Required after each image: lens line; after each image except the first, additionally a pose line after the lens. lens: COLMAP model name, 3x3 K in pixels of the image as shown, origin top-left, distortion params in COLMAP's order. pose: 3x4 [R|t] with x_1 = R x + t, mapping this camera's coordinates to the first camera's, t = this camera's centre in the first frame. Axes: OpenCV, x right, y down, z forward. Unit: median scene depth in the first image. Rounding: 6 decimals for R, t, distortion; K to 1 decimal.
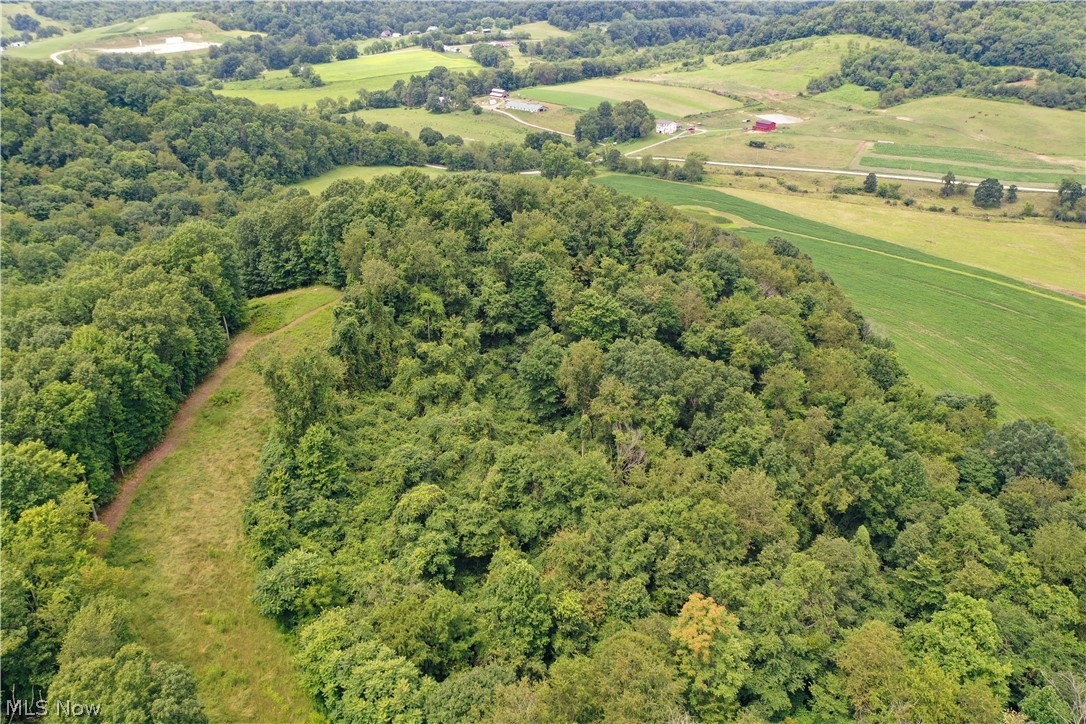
lens RADIAL K [[850.9, 0, 543.0], [0, 850.9, 362.0], [0, 0, 1]] dist [0.004706, -0.001183]
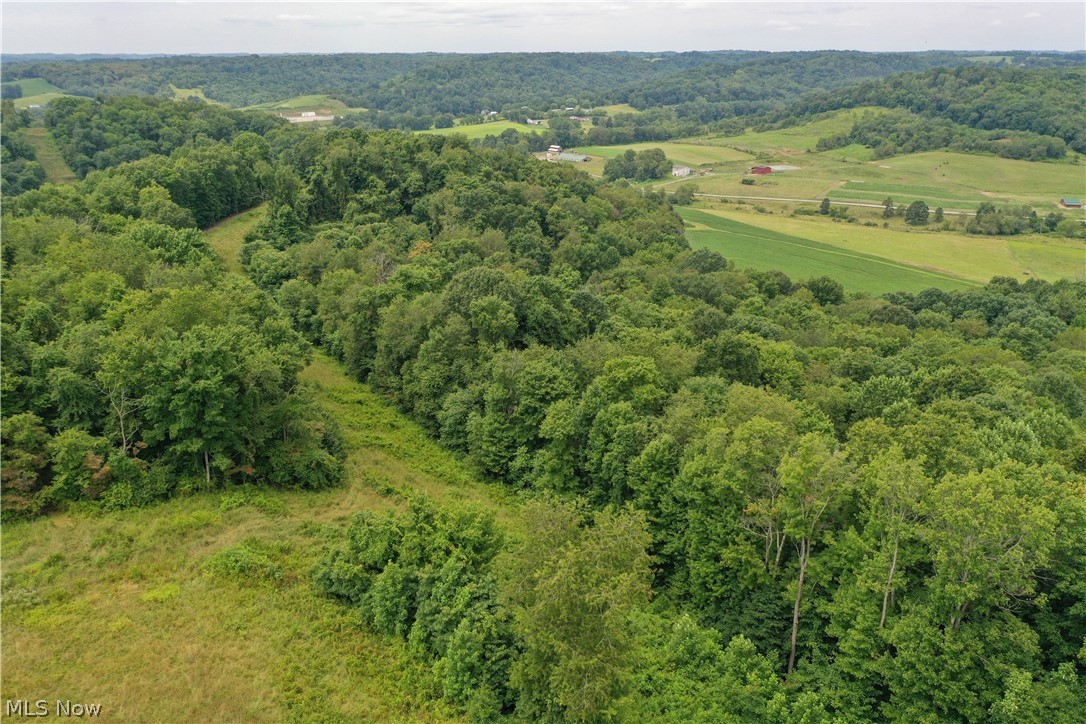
lens RADIAL K [[851.5, 0, 543.0], [0, 851.5, 362.0], [0, 0, 1]] dist [-0.004817, 0.000149]
pose [[0.989662, 0.048505, -0.134971, 0.116690], [-0.062708, 0.992697, -0.103050, 0.115039], [0.128987, 0.110449, 0.985476, -0.158641]]
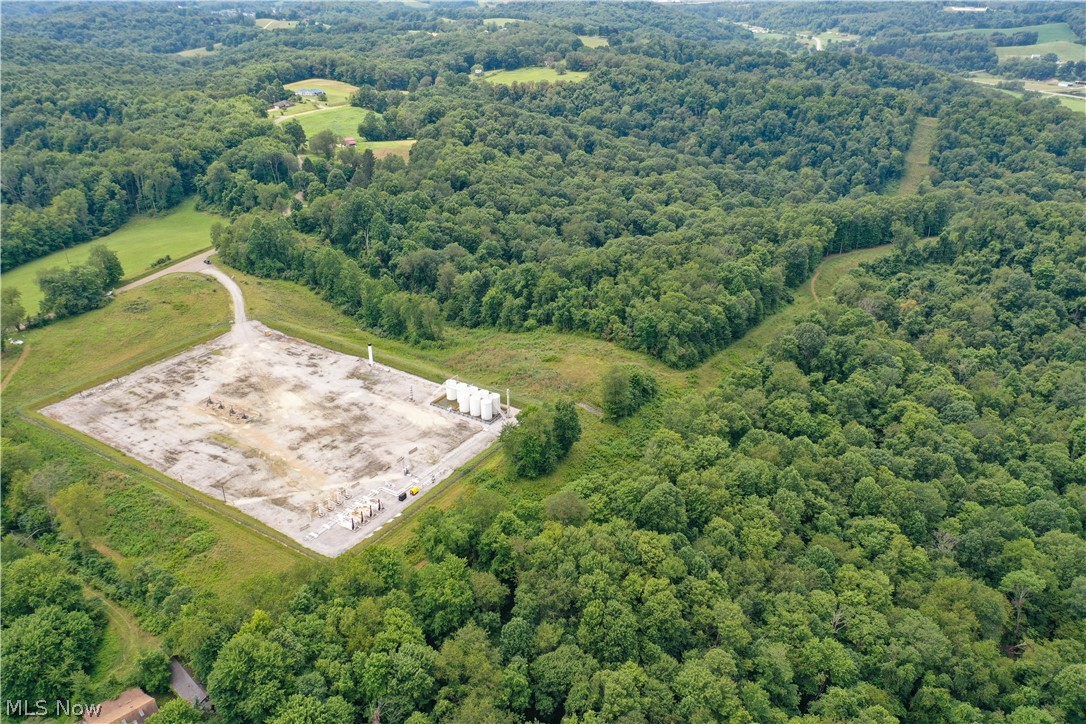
lens RADIAL K [[851.5, 0, 543.0], [0, 851.5, 362.0], [0, 0, 1]] dist [-0.004817, 0.000149]
pose [[0.324651, 0.409718, -0.852486, 0.429846], [-0.410500, 0.873031, 0.263262, 0.028856], [0.852110, 0.264478, 0.451620, -0.291538]]
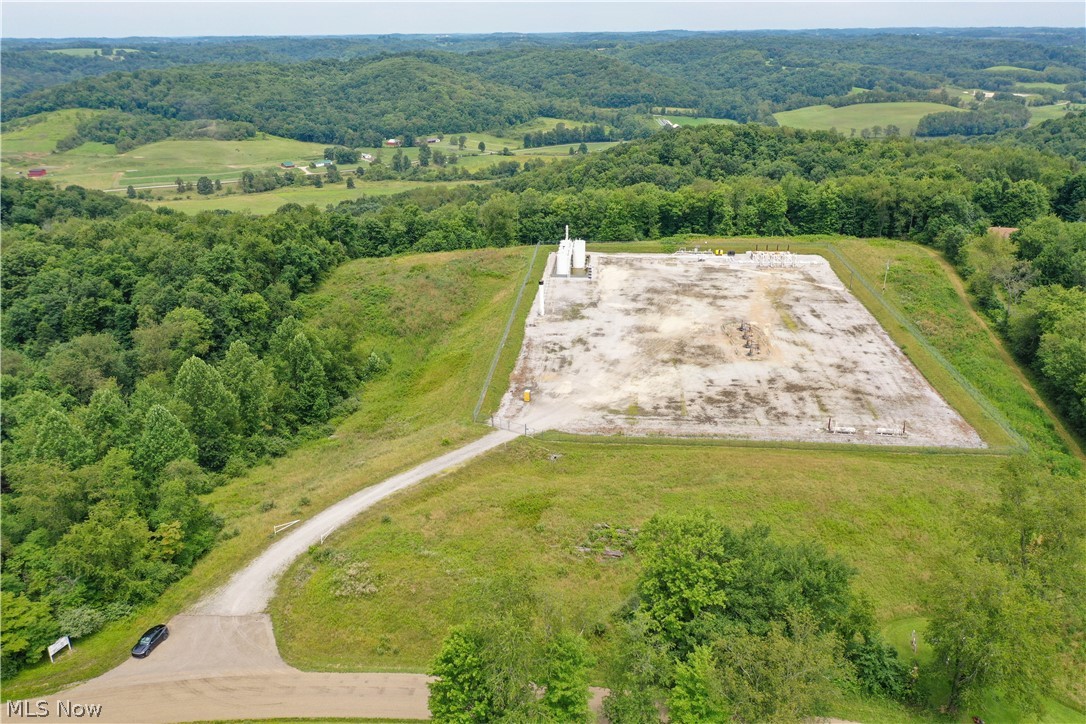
lens RADIAL K [[850.5, 0, 543.0], [0, 850.5, 362.0], [0, 0, 1]] dist [0.002839, -0.003459]
pose [[0.671677, -0.272044, 0.689088, -0.186024], [0.333115, 0.941710, 0.047079, 0.182977], [-0.661728, 0.197924, 0.723147, -0.390239]]
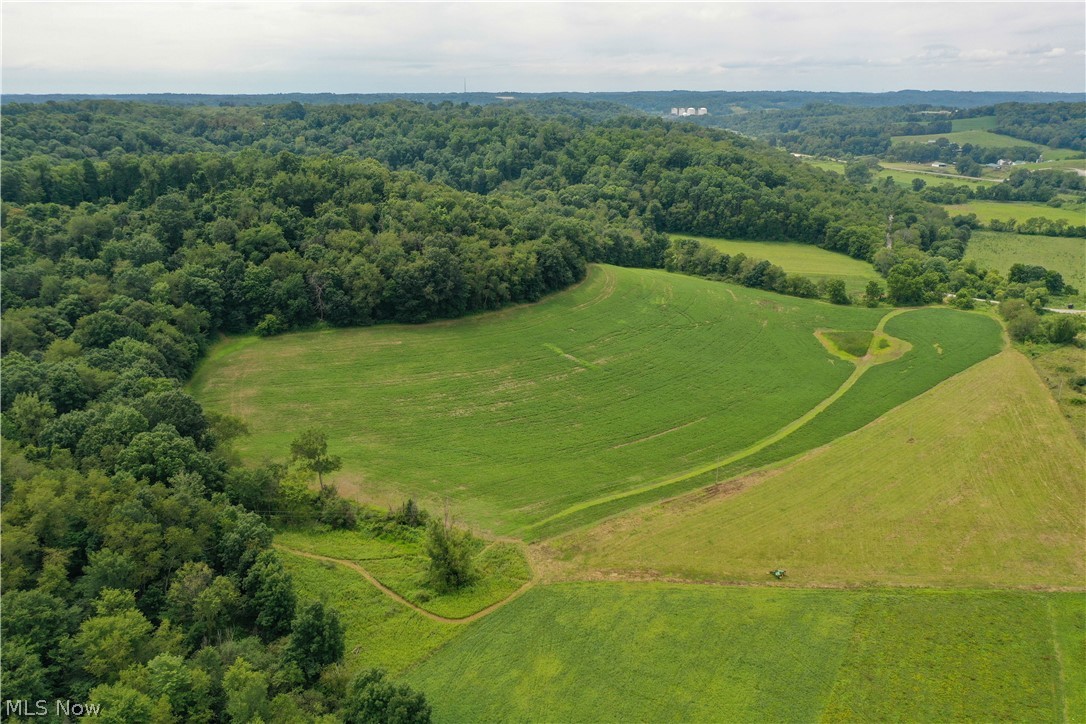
lens RADIAL K [[851.5, 0, 543.0], [0, 851.5, 362.0], [0, 0, 1]] dist [-0.004817, 0.000149]
pose [[0.181856, 0.298542, -0.936910, 0.617544], [-0.431908, 0.880220, 0.196644, -0.122846], [0.883393, 0.368899, 0.289016, 0.316240]]
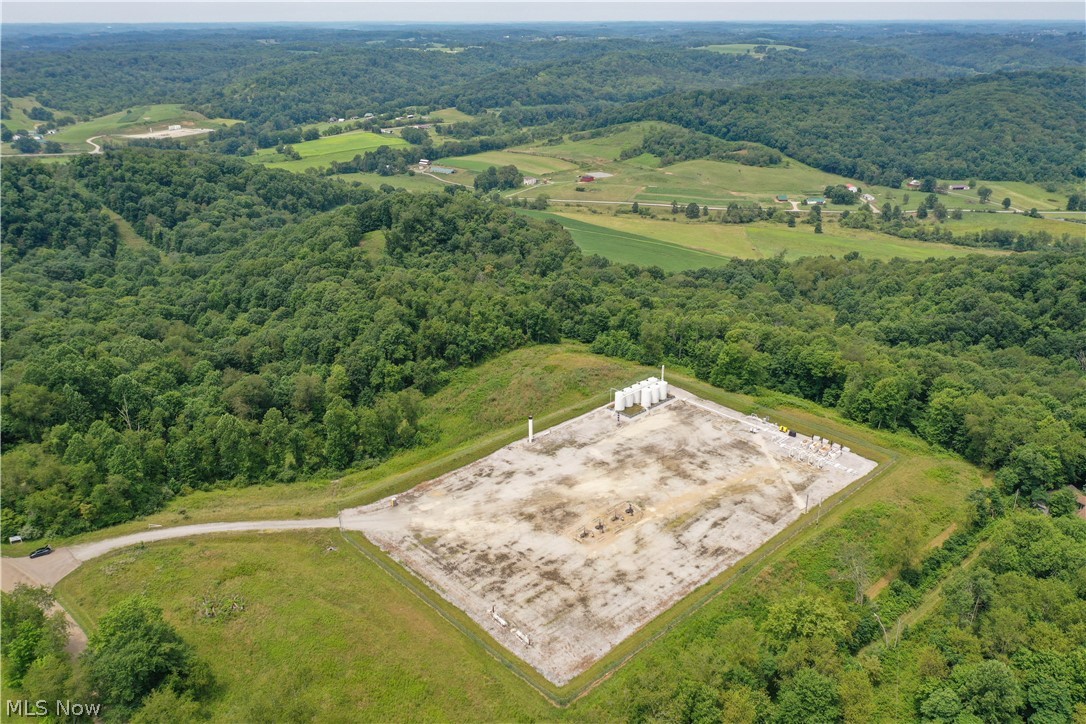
lens RADIAL K [[851.5, 0, 543.0], [0, 851.5, 362.0], [0, 0, 1]] dist [-0.004817, 0.000149]
pose [[0.994831, -0.038873, 0.093808, 0.002004], [0.045464, 0.996568, -0.069176, 0.172050], [-0.090797, 0.073083, 0.993184, -0.559631]]
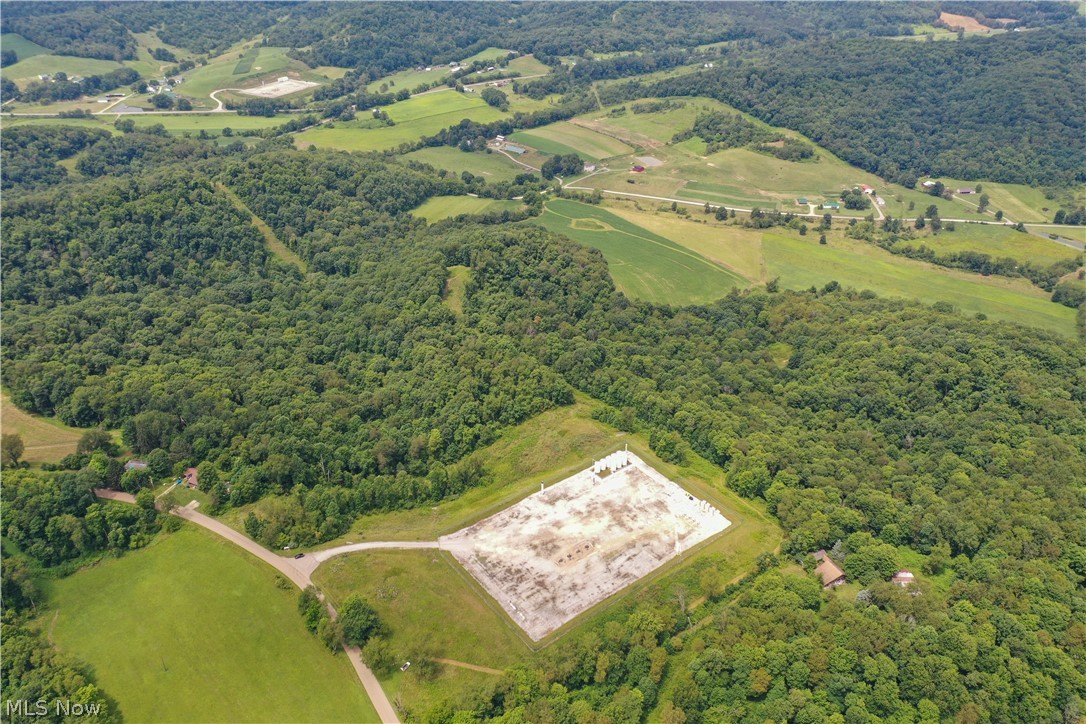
lens RADIAL K [[850.5, 0, 543.0], [0, 850.5, 362.0], [0, 0, 1]] dist [0.002839, -0.003459]
pose [[0.999990, -0.001324, 0.004314, 0.029219], [0.001018, 0.997531, 0.070221, 0.023594], [-0.004396, -0.070216, 0.997522, -0.859307]]
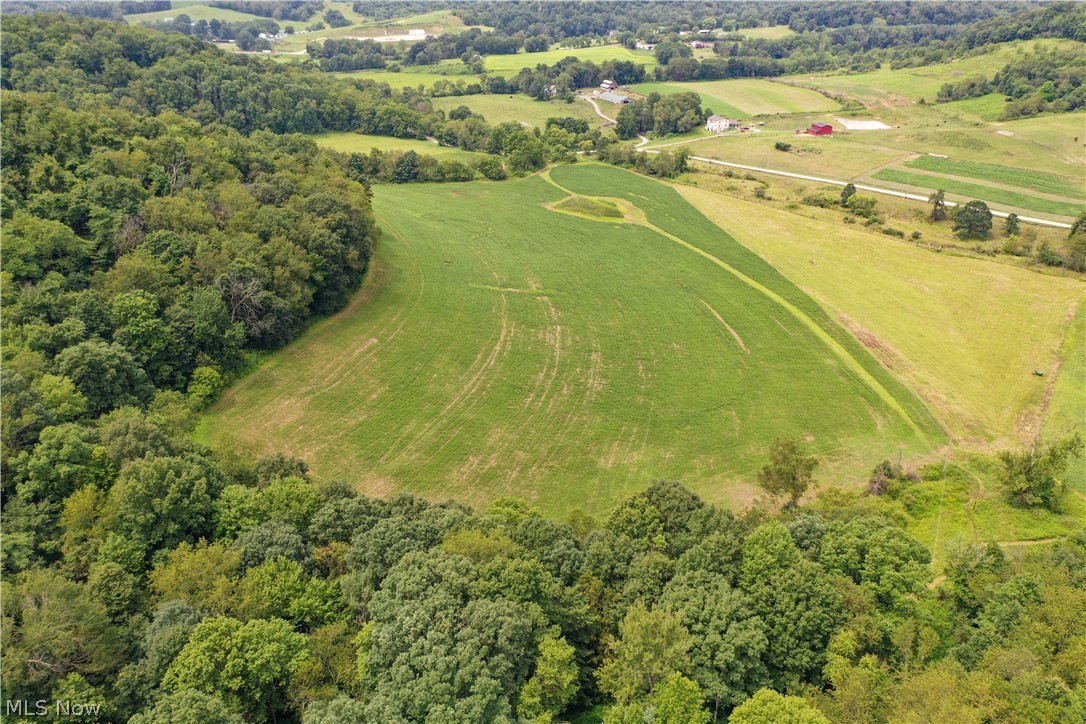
lens RADIAL K [[851.5, 0, 543.0], [0, 851.5, 362.0], [0, 0, 1]] dist [-0.004817, 0.000149]
pose [[0.910610, 0.172981, -0.375323, 0.326966], [-0.179617, 0.983580, 0.017530, -0.011071], [0.372193, 0.051451, 0.926728, 0.104280]]
